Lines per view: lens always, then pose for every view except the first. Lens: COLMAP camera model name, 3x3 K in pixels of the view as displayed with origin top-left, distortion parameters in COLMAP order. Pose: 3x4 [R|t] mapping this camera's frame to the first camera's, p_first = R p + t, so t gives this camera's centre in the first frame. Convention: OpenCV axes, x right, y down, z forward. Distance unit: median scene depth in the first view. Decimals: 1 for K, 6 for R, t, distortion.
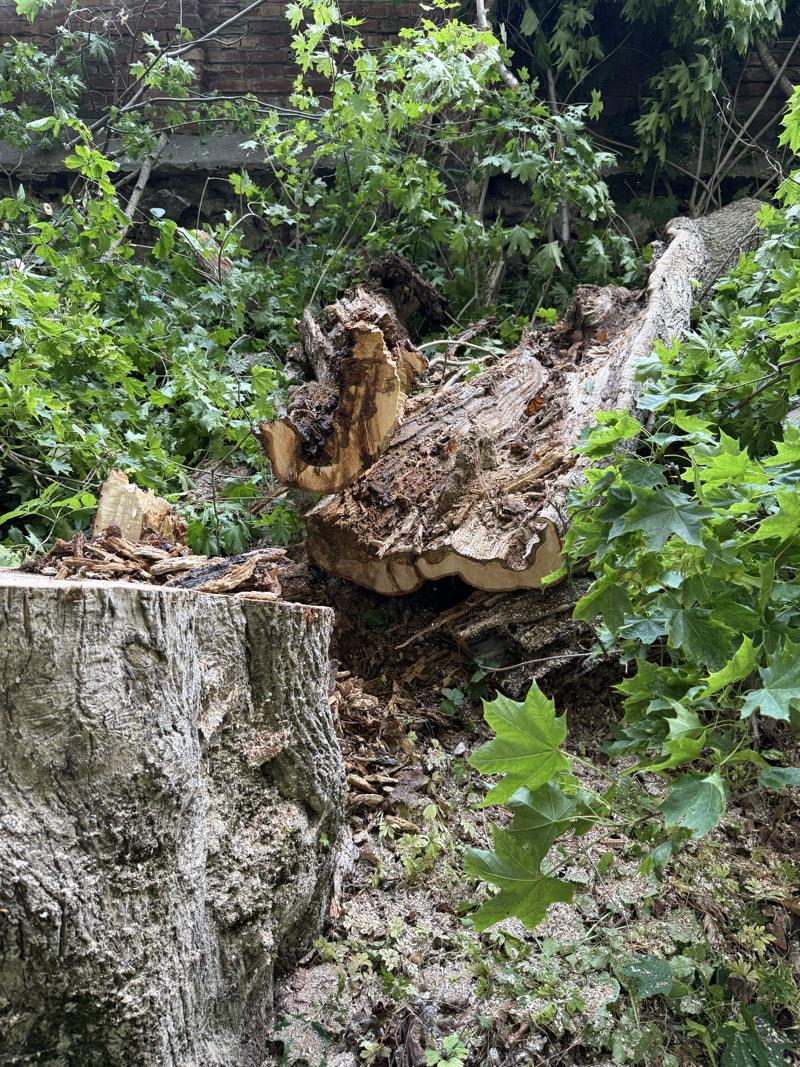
lens RADIAL K [[757.6, 0, 403.6], [0, 757.6, 535.0], [0, 0, 1]] dist [0.036371, -0.052115]
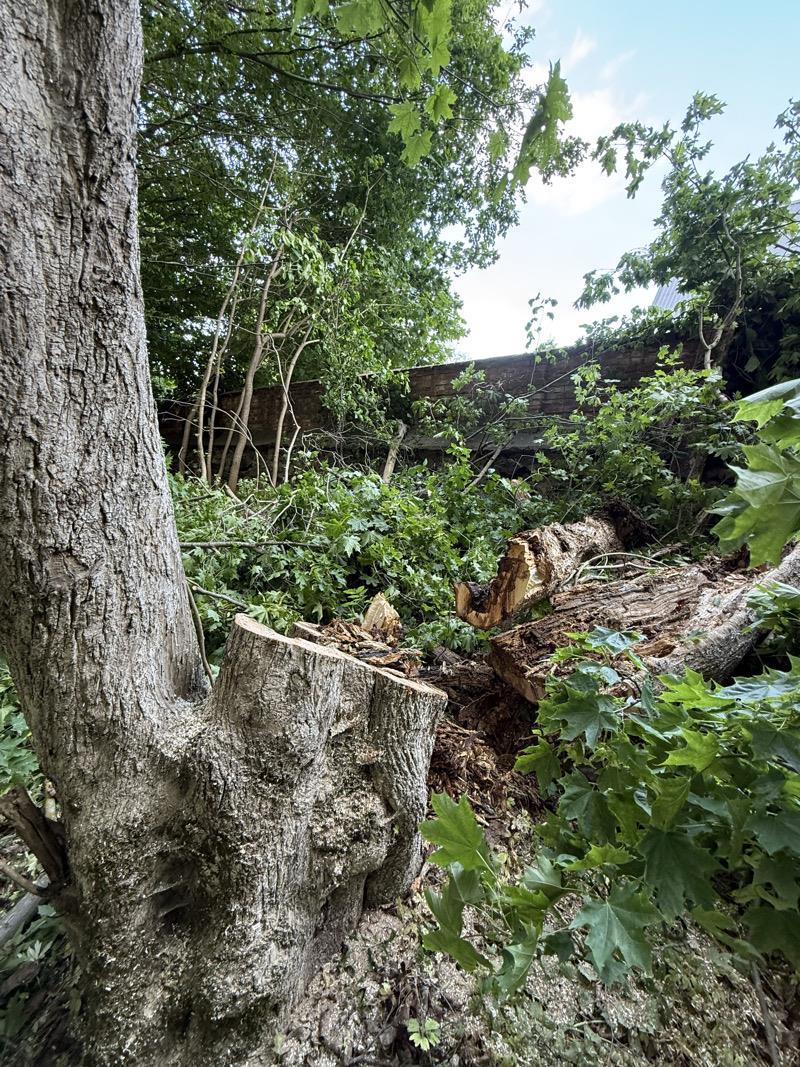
lens RADIAL K [[425.4, 0, 403.8], [0, 425.4, 526.3], [0, 0, 1]] dist [-0.000640, 0.000074]
pose [[0.813001, 0.105770, -0.572575, 0.382583], [-0.247074, 0.953108, -0.174756, -0.084564], [0.527242, 0.283545, 0.801011, 0.057166]]
